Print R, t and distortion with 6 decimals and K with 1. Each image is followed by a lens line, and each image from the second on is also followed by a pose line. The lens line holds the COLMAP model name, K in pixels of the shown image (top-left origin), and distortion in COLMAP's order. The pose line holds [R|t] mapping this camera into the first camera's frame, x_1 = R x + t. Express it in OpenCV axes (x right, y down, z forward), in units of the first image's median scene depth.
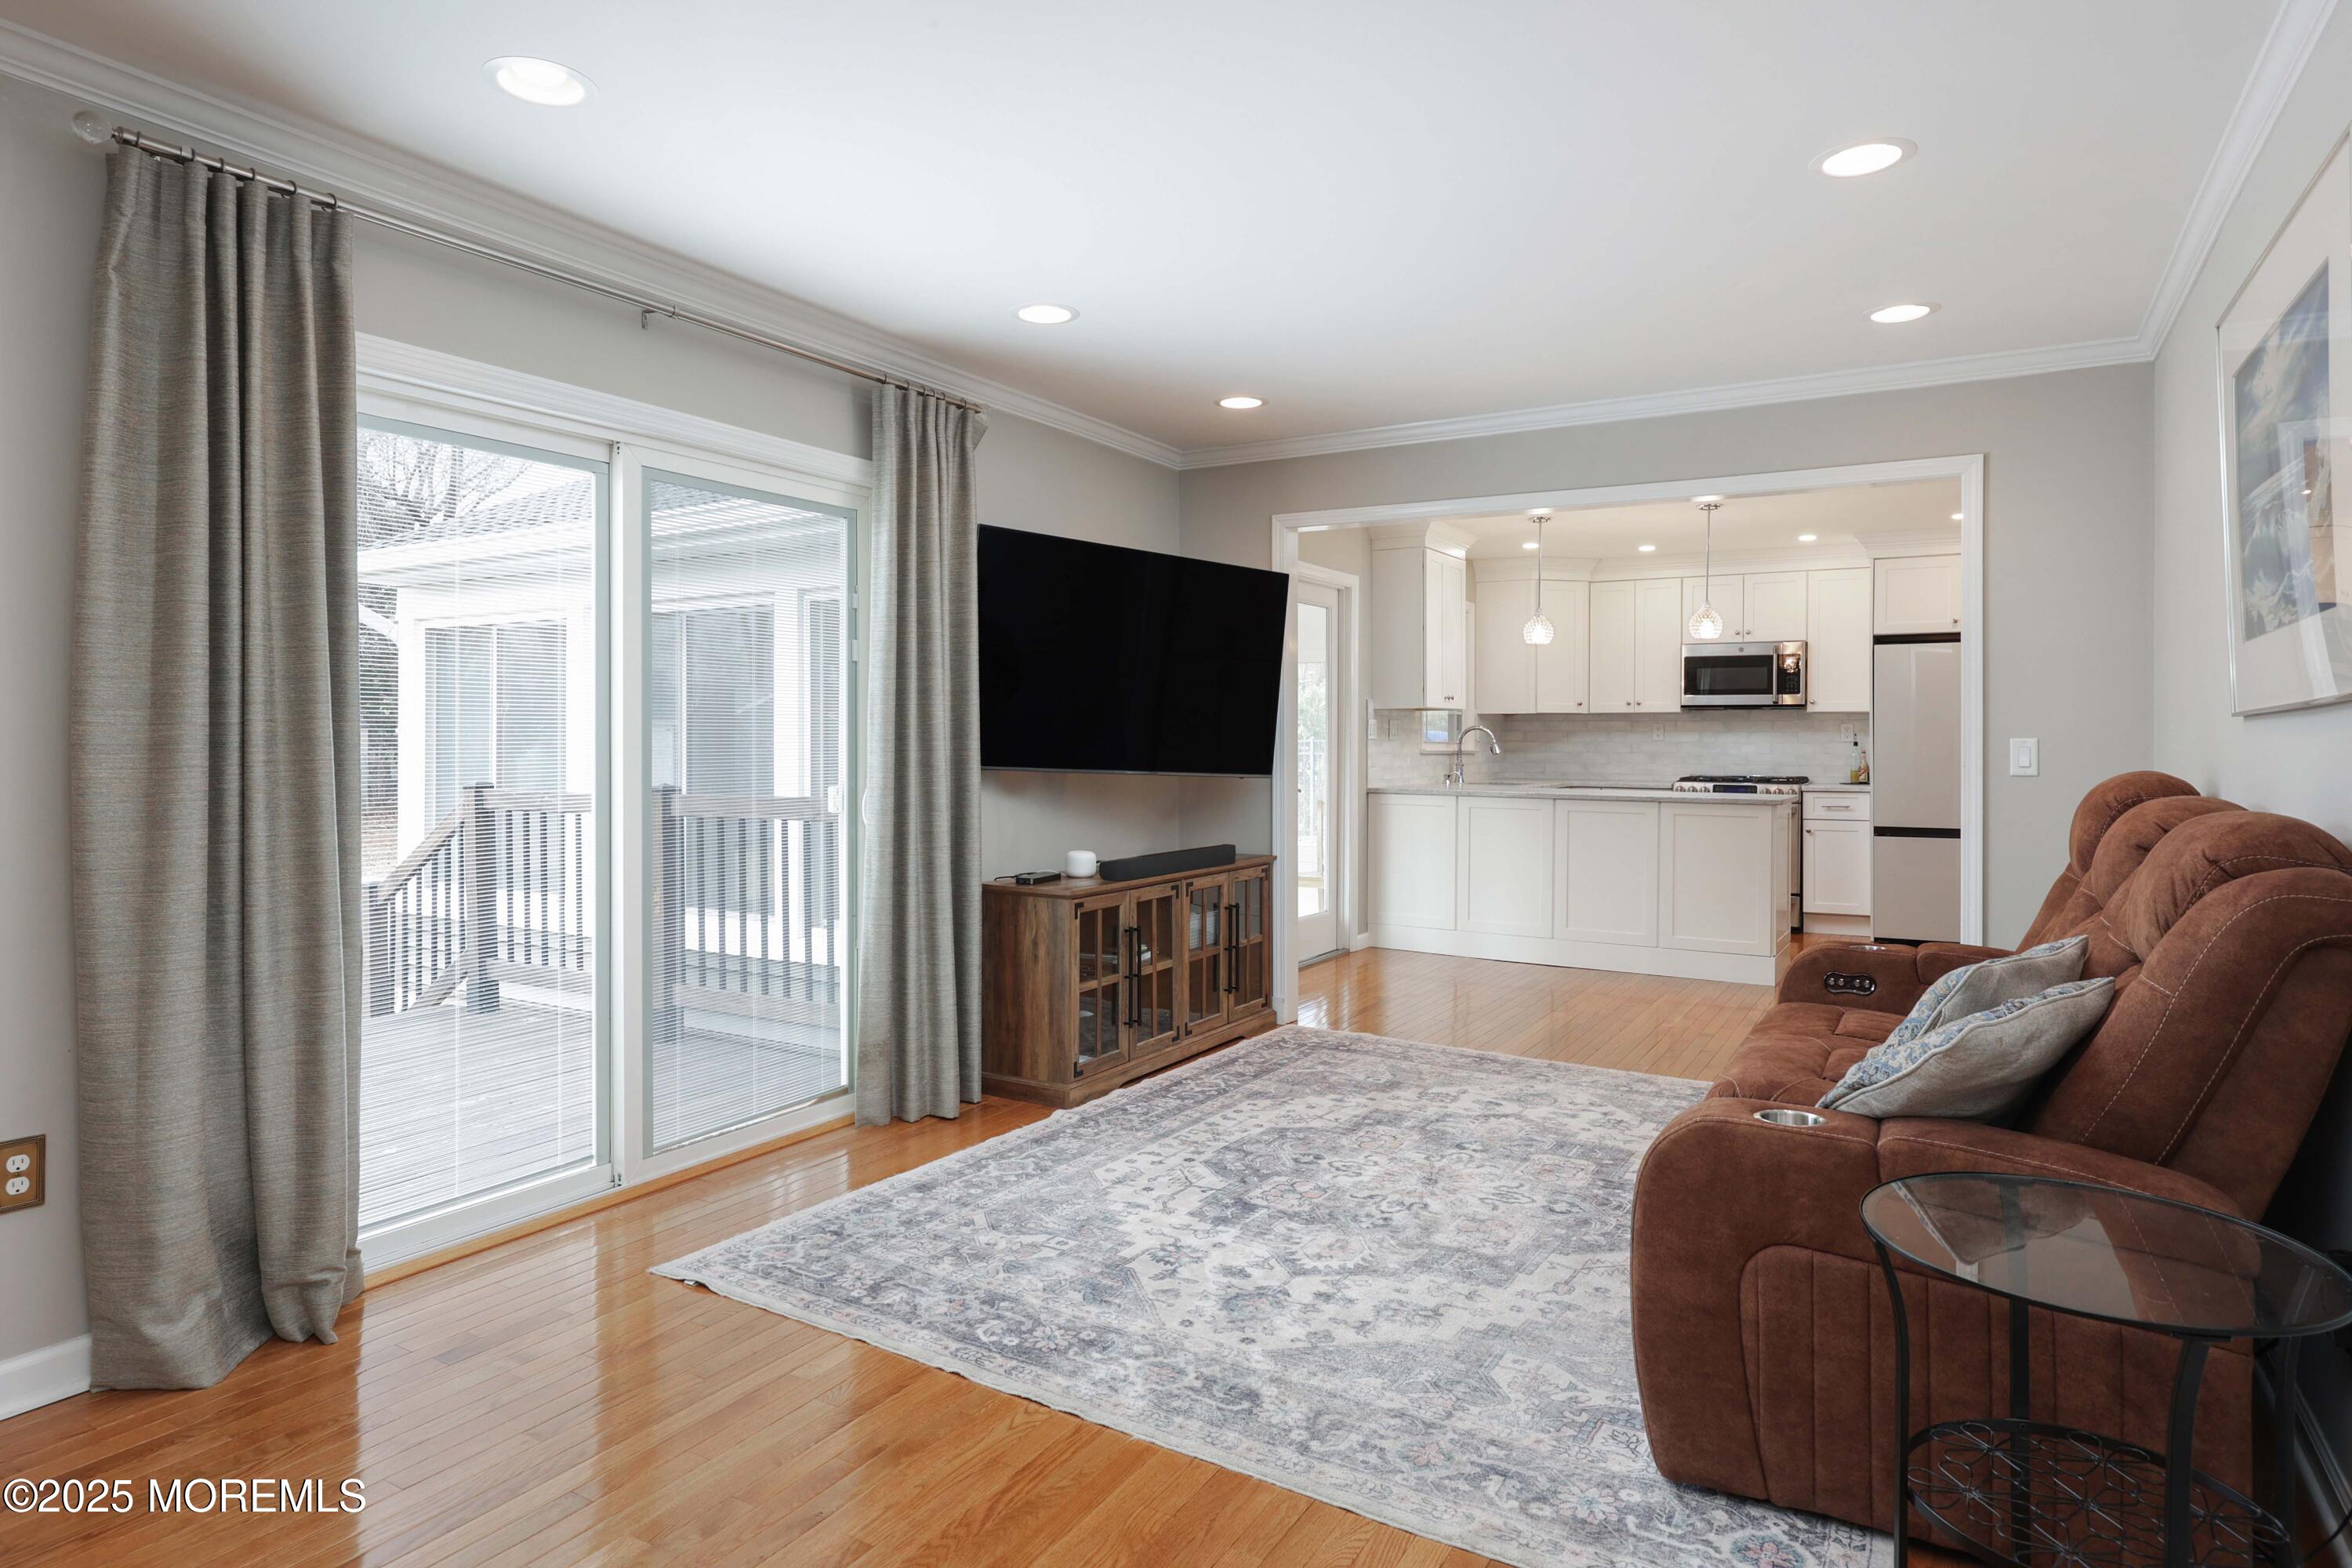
lens RADIAL K [[1358.7, 0, 1202.8], [0, 1358.7, 753.3], [0, 0, 1]] dist [0.009767, -0.007118]
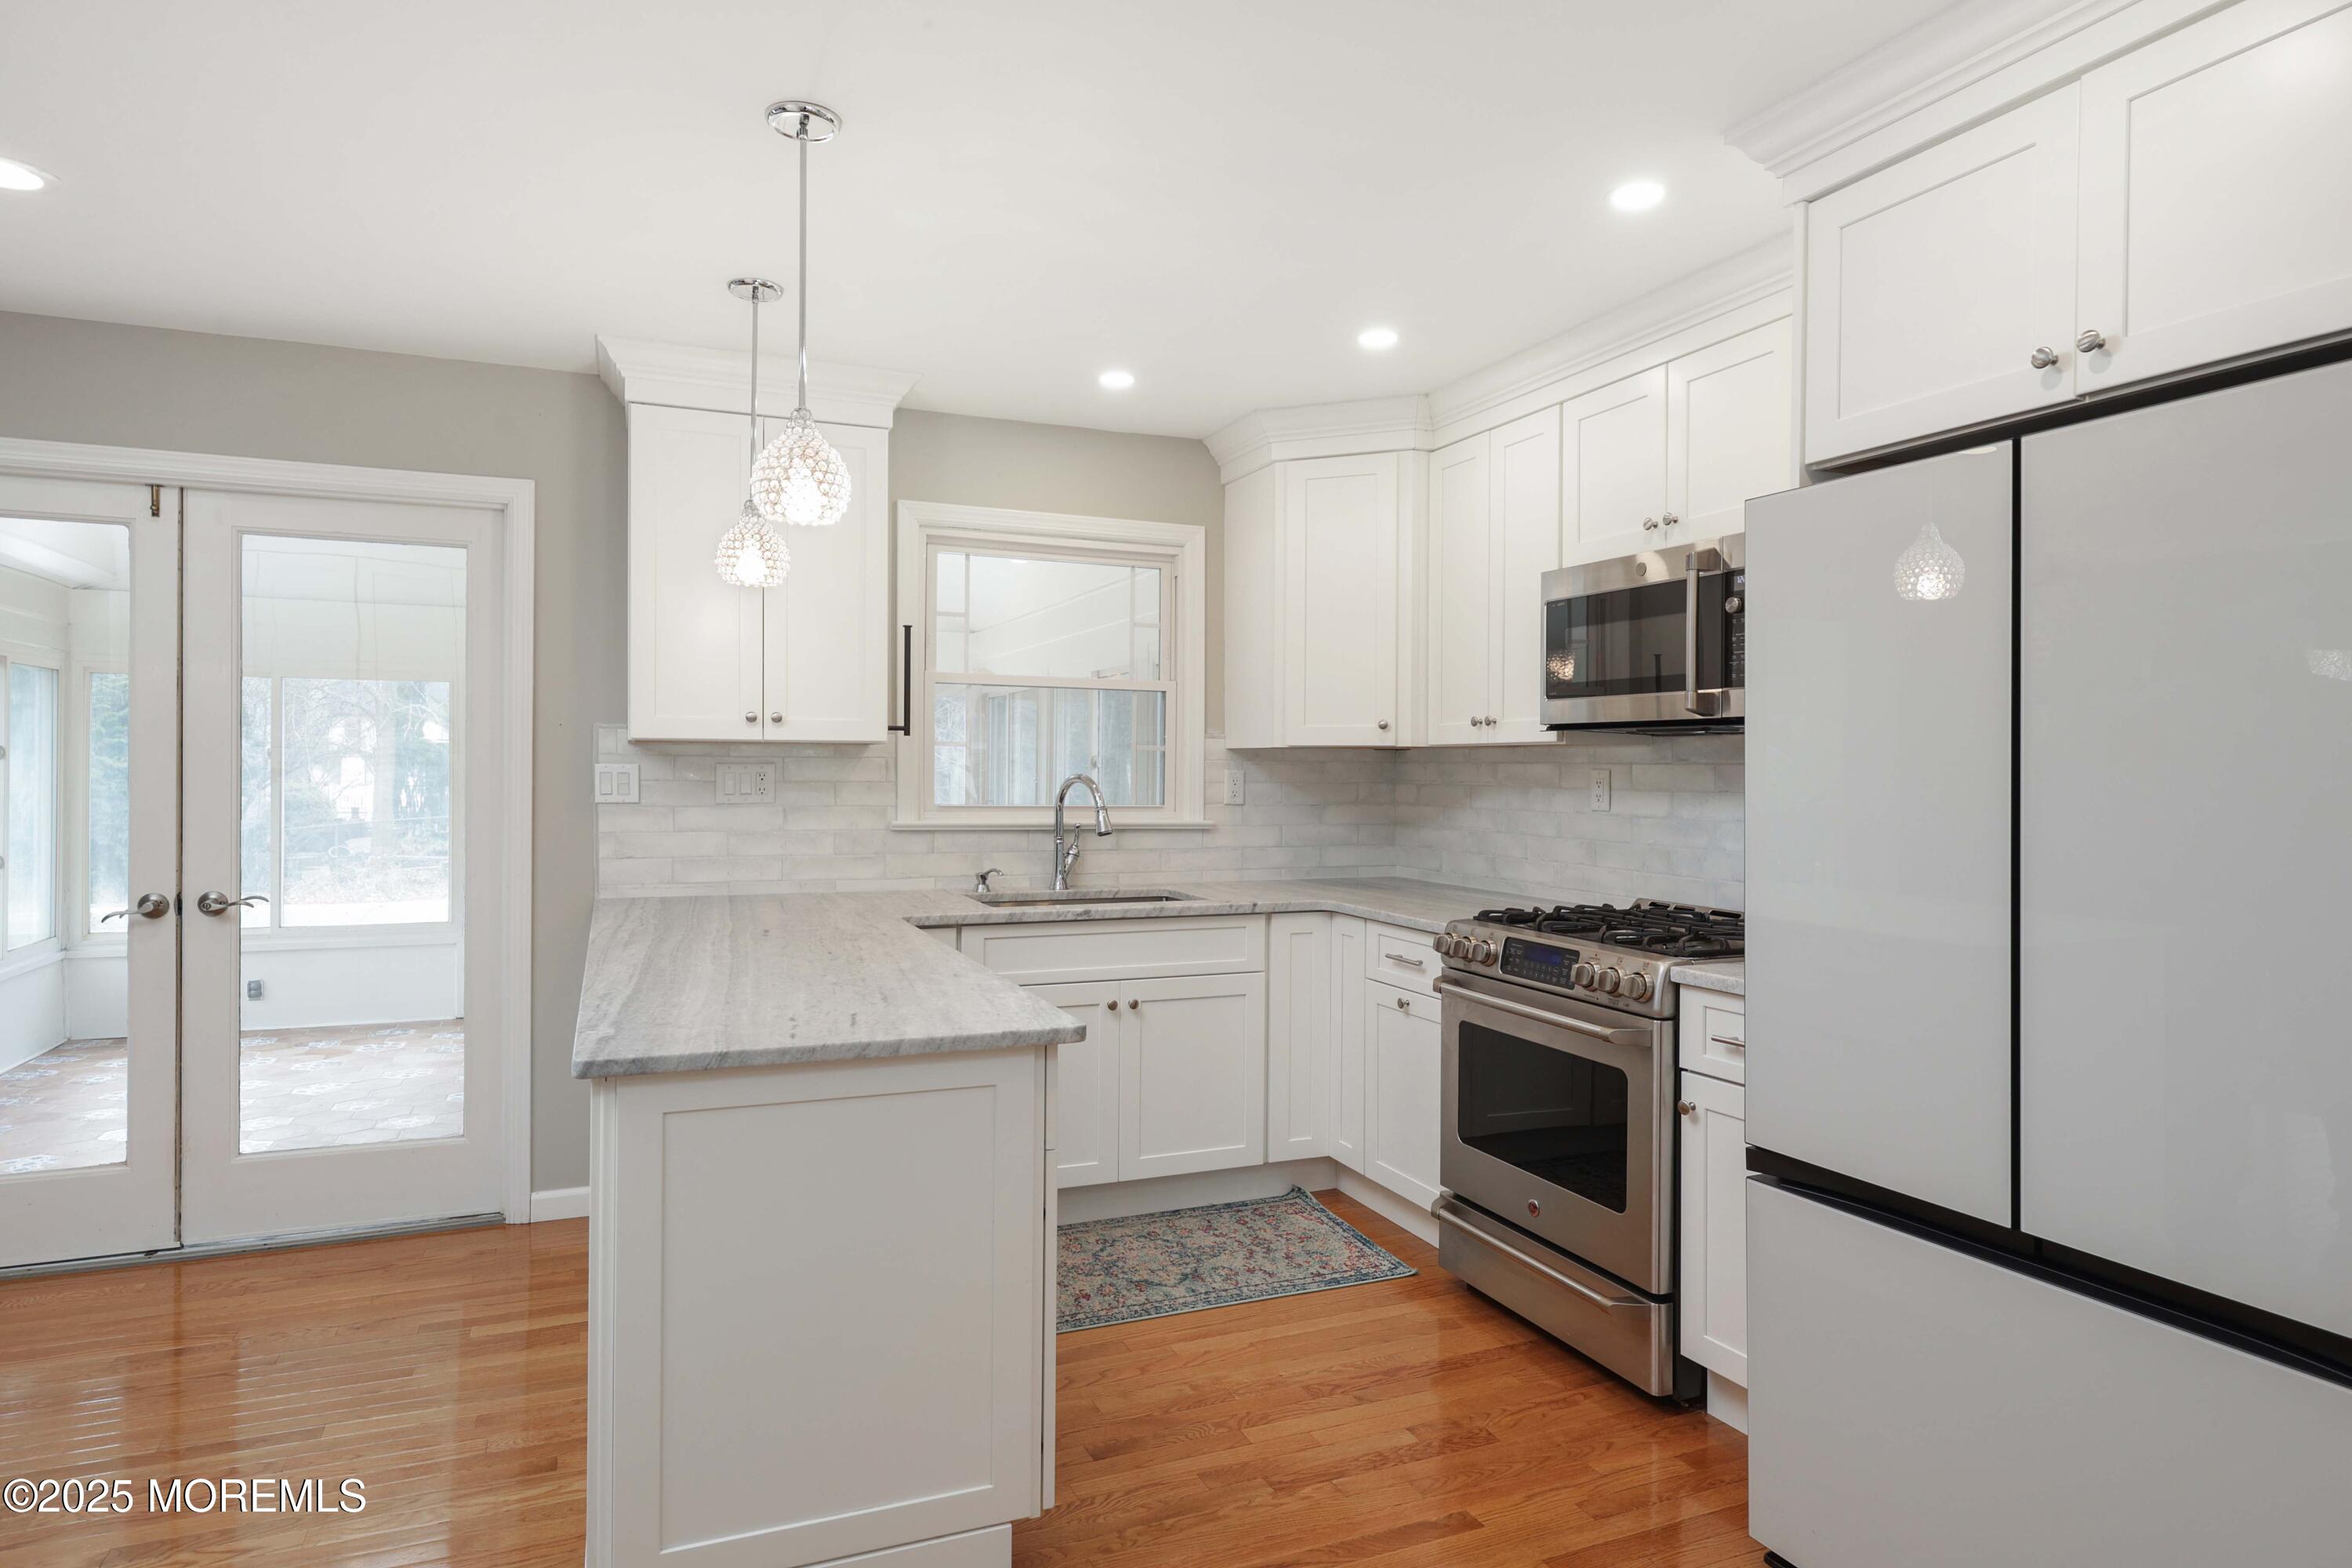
lens RADIAL K [[1358.7, 0, 1244.4], [0, 1358.7, 764.0], [0, 0, 1]] dist [0.009767, -0.007118]
pose [[0.789559, 0.002347, -0.613670, 0.546798], [-0.011323, 0.999878, -0.010744, -0.019558], [0.613570, 0.015432, 0.789490, 0.659296]]
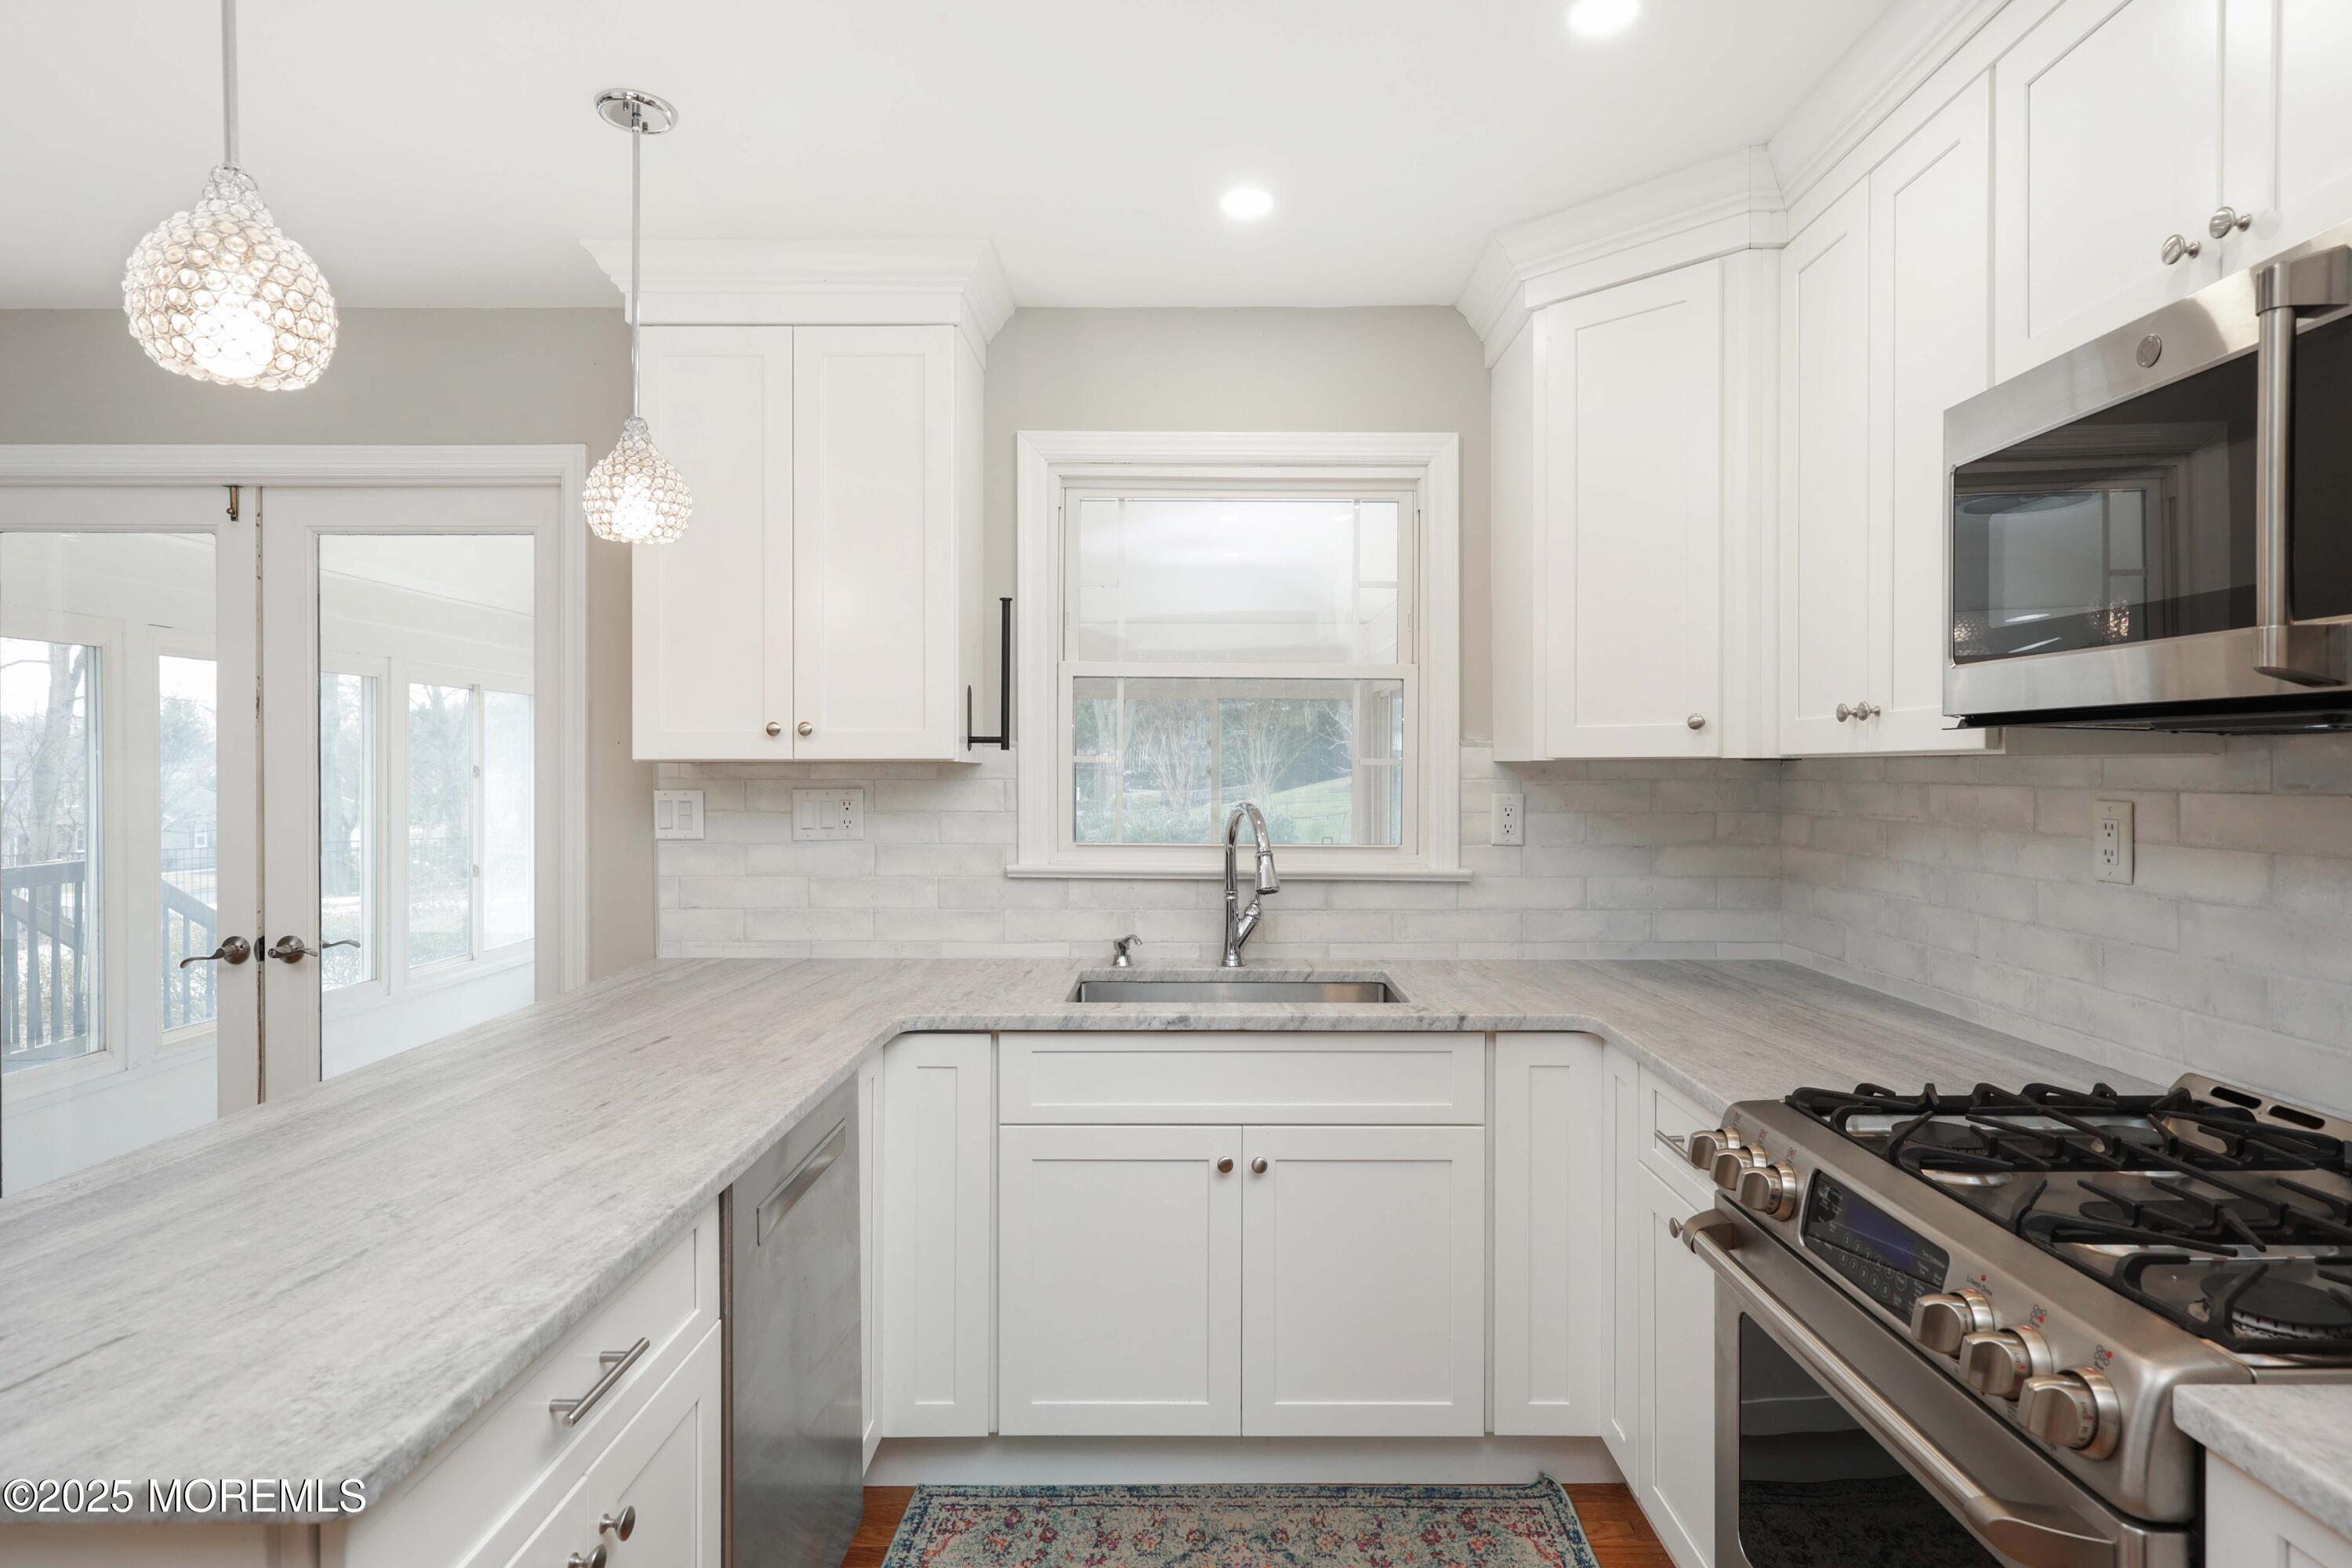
lens RADIAL K [[1312.8, 0, 1281.8], [0, 1312.8, 772.1], [0, 0, 1]] dist [0.006562, 0.000432]
pose [[0.486494, 0.002331, -0.873681, 0.489411], [-0.006694, 0.999977, -0.001060, -0.027596], [0.873658, 0.006364, 0.486498, 0.856608]]
